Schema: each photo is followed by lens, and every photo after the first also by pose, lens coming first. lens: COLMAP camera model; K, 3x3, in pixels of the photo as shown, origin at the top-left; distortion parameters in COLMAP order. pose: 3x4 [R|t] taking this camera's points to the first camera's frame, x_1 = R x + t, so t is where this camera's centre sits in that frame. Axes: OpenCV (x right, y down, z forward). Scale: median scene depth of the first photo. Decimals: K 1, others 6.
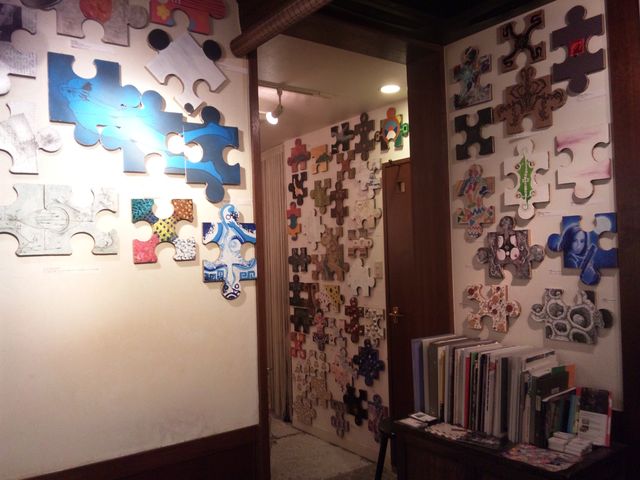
lens RADIAL K [[526.7, 0, 320.0], [0, 526.7, 240.0], [0, 0, 1]] dist [-0.043568, -0.003762]
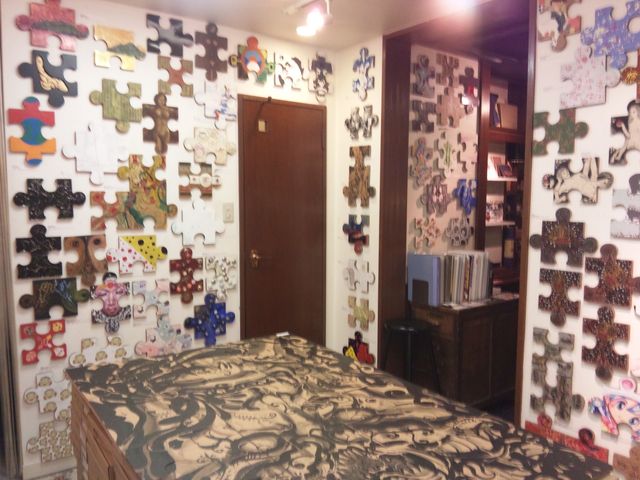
lens RADIAL K [[526.7, 0, 320.0], [0, 526.7, 240.0], [0, 0, 1]] dist [-0.043568, -0.003762]
pose [[-0.032314, -0.053734, 0.998032, -0.727869], [-0.034560, 0.998017, 0.052614, 0.048094], [-0.998880, -0.032792, -0.034106, 0.812534]]
